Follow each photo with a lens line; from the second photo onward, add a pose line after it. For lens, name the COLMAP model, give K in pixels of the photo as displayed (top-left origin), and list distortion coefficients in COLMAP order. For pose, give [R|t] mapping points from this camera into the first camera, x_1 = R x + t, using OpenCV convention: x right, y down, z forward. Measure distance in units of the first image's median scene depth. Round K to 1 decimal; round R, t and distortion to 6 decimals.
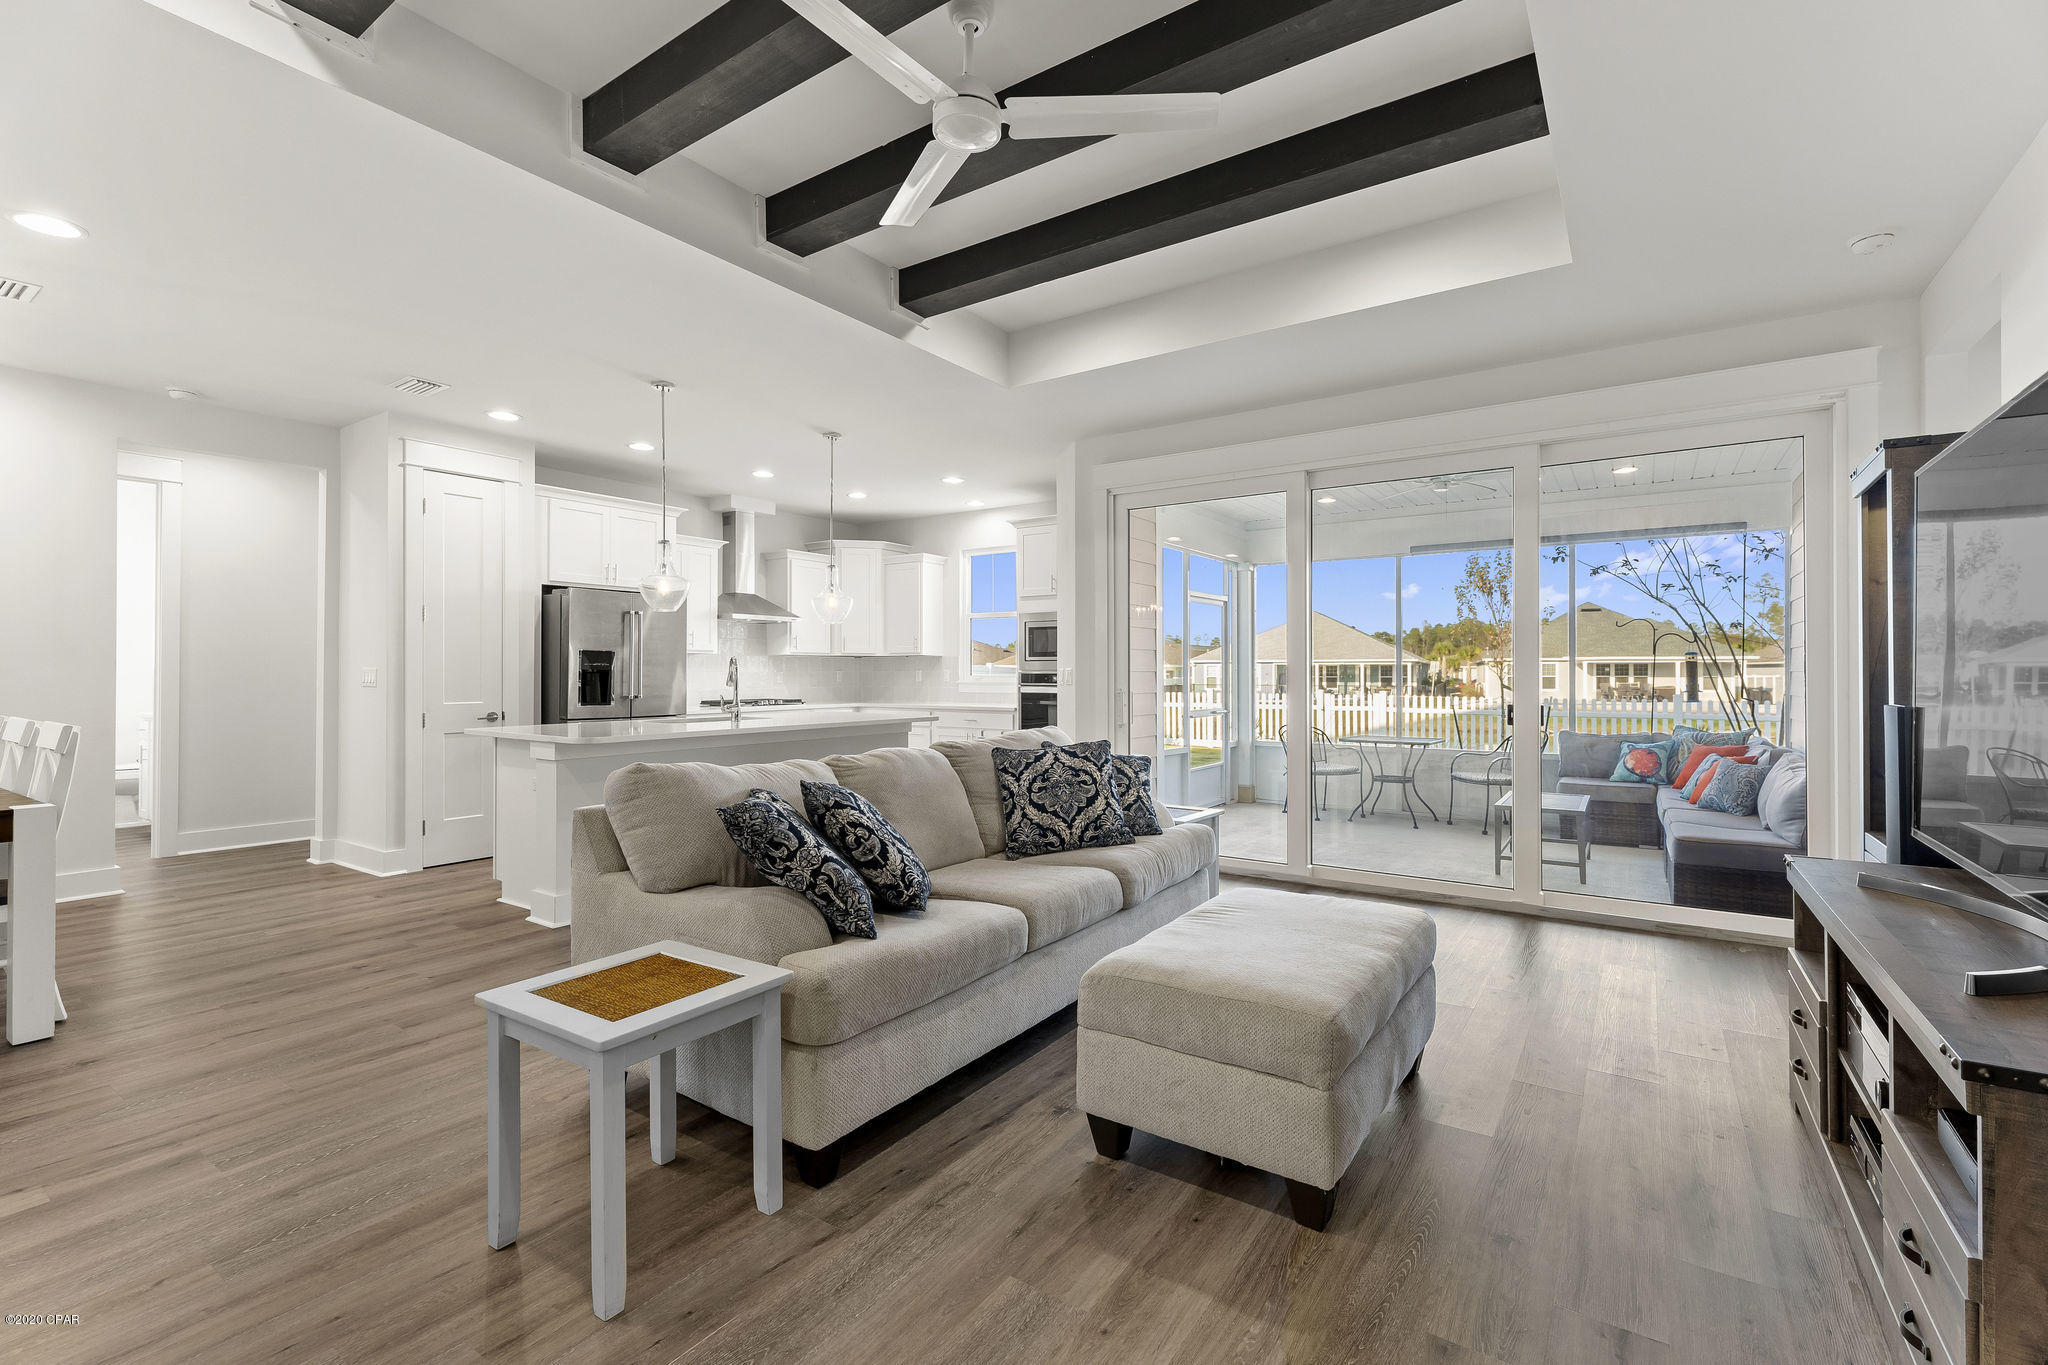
lens RADIAL K [[896.3, 0, 1033.2], [0, 896.3, 673.3], [0, 0, 1]] dist [0.000576, -0.000173]
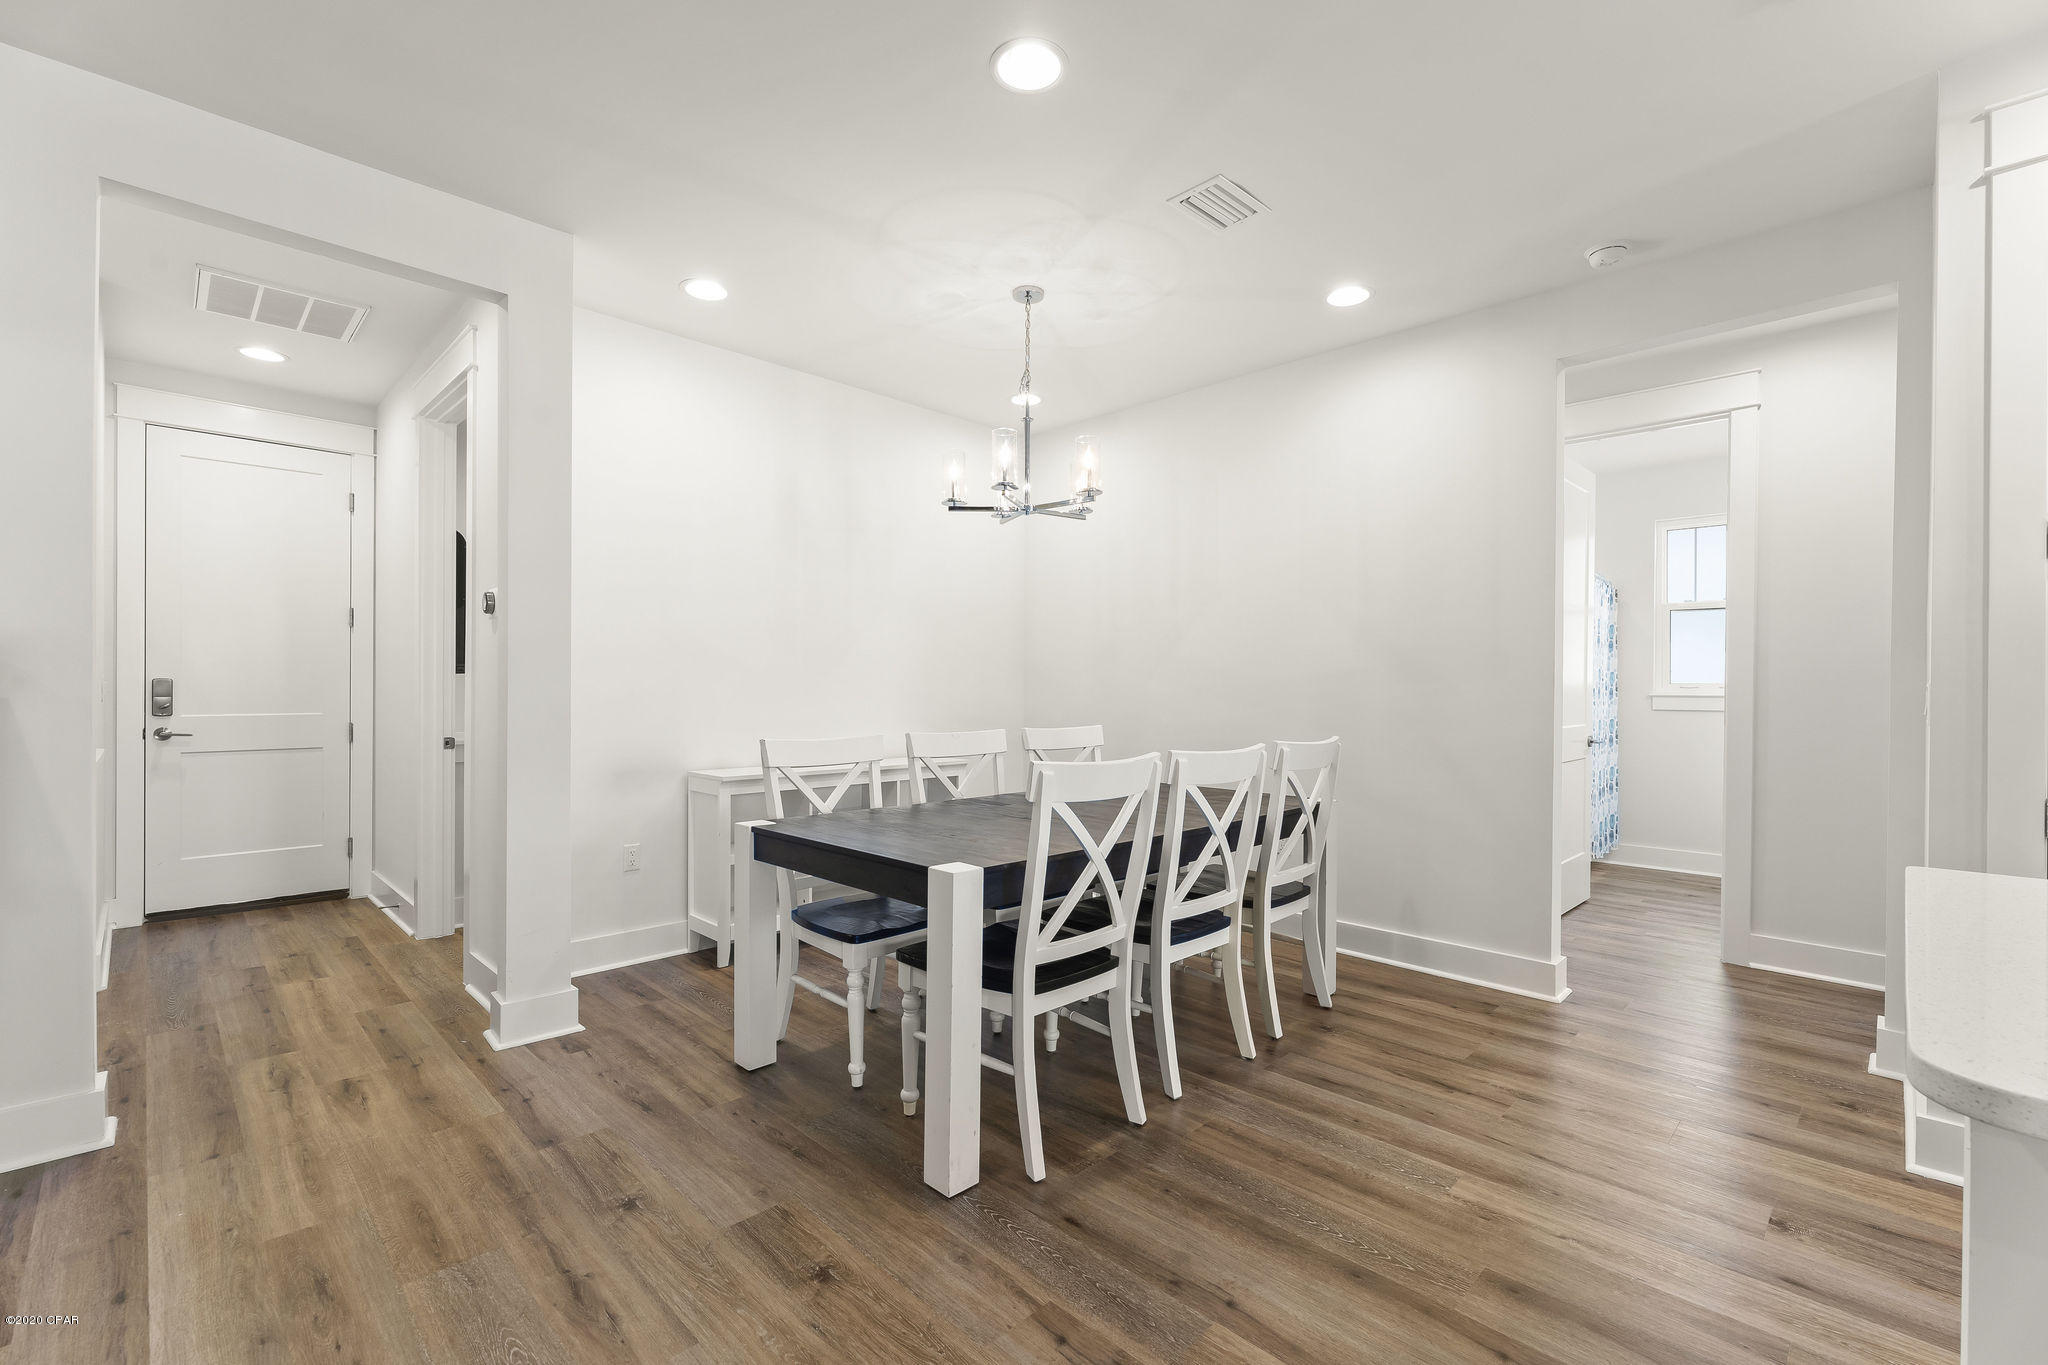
lens RADIAL K [[882.5, 0, 1022.7], [0, 882.5, 690.1], [0, 0, 1]] dist [-0.001543, 0.000261]
pose [[-0.189858, 0.001059, -0.981811, -0.165656], [-0.006388, 0.999977, 0.002314, 0.000643], [0.981791, 0.006711, -0.189847, 0.471184]]
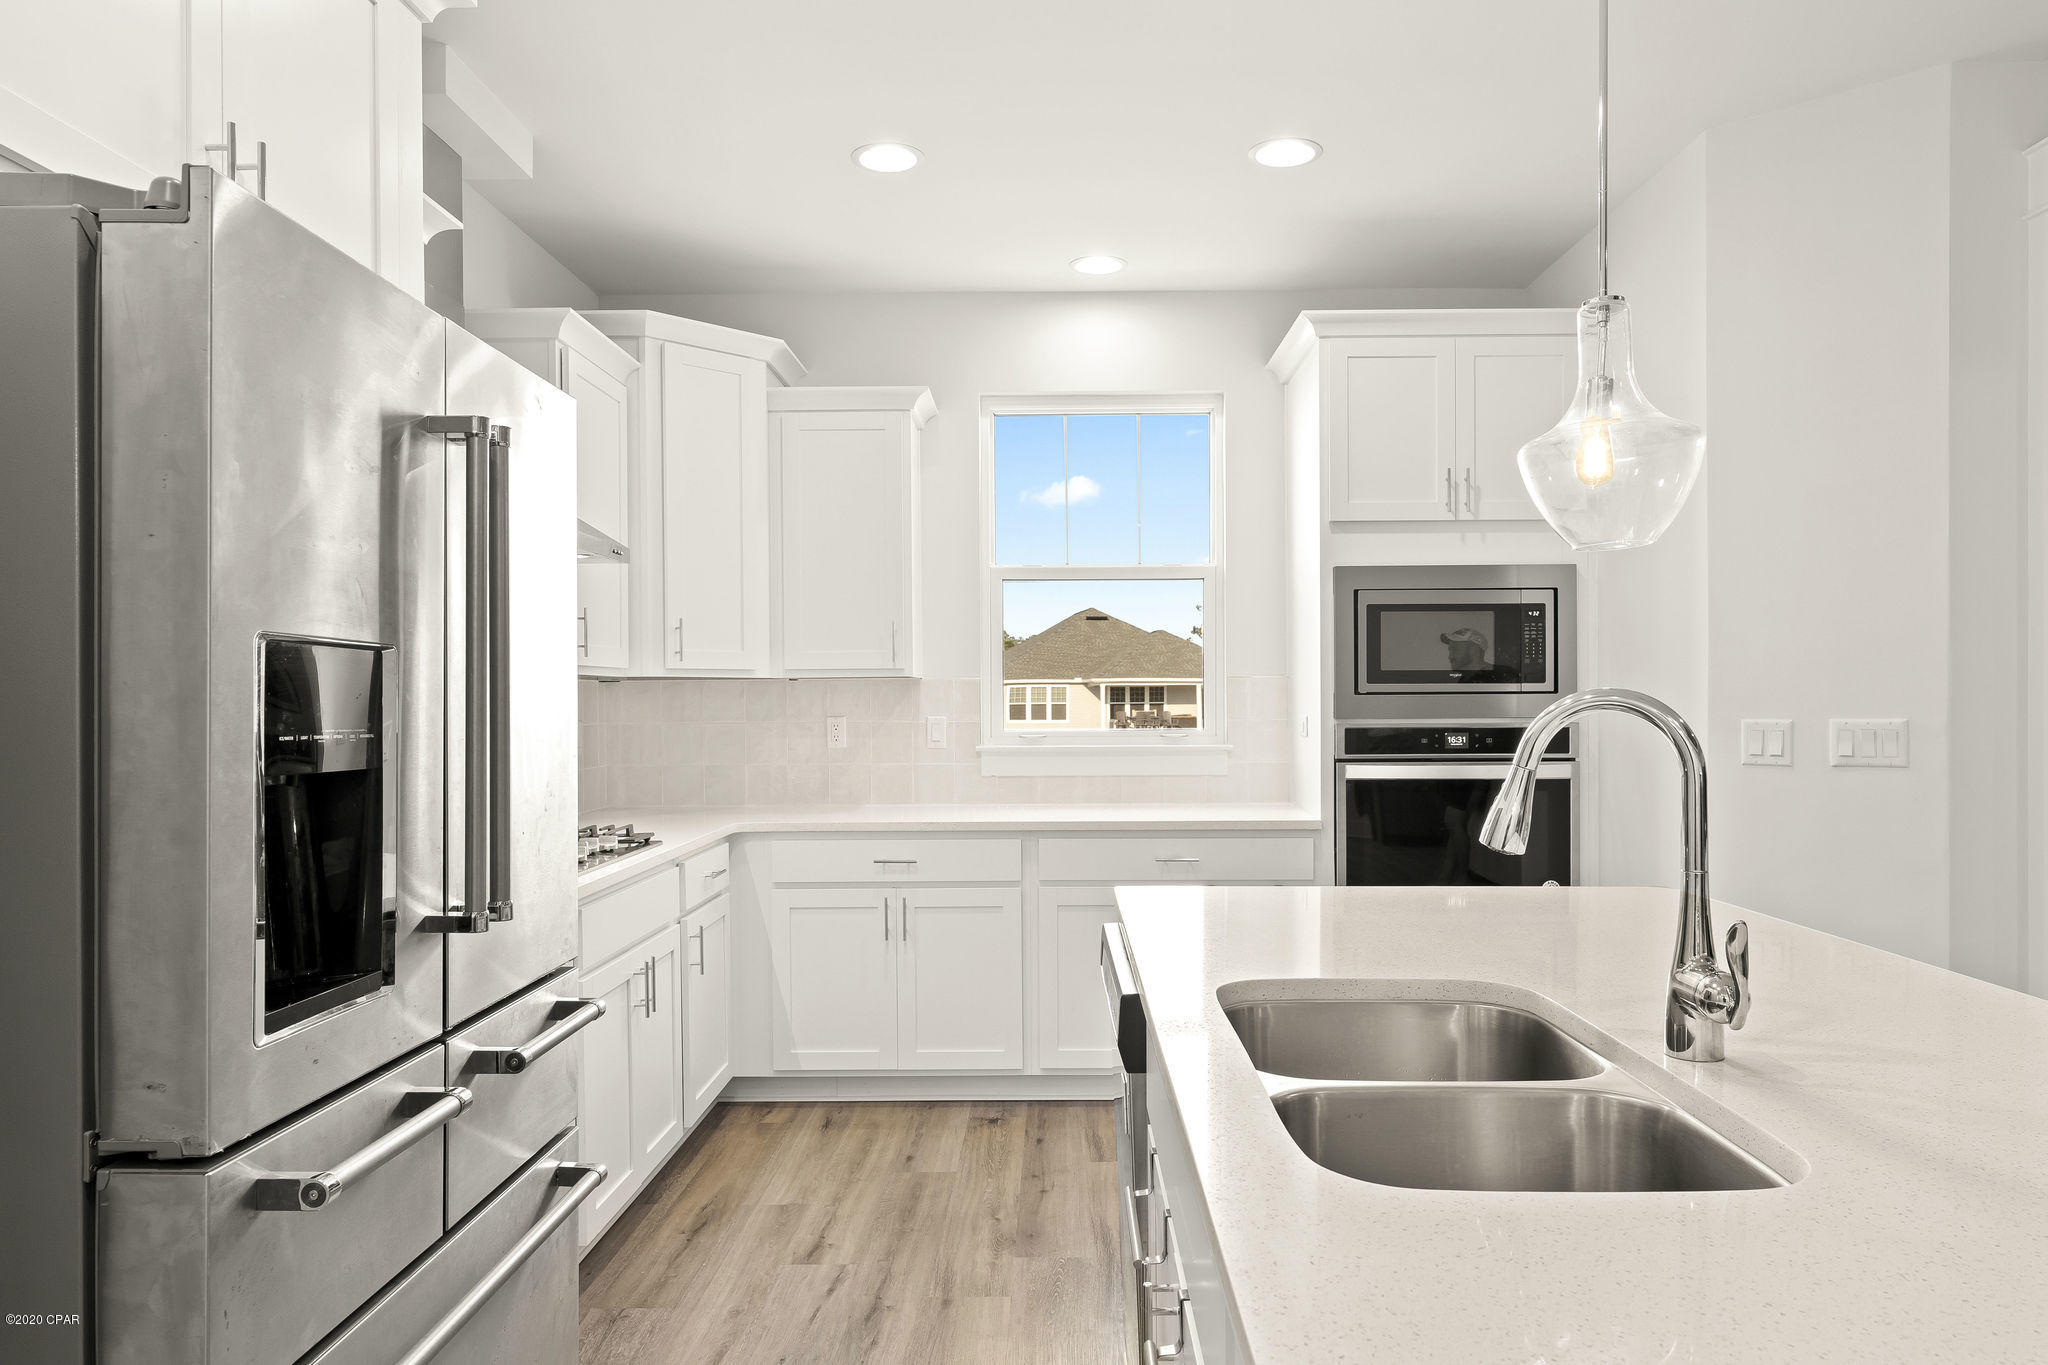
lens RADIAL K [[1313.0, 0, 1037.8], [0, 1313.0, 719.3], [0, 0, 1]] dist [-0.001642, 0.000058]
pose [[0.834962, -0.013959, 0.550130, -0.422627], [0.005760, 0.999845, 0.016627, -0.013317], [-0.550277, -0.010714, 0.834914, 0.620397]]
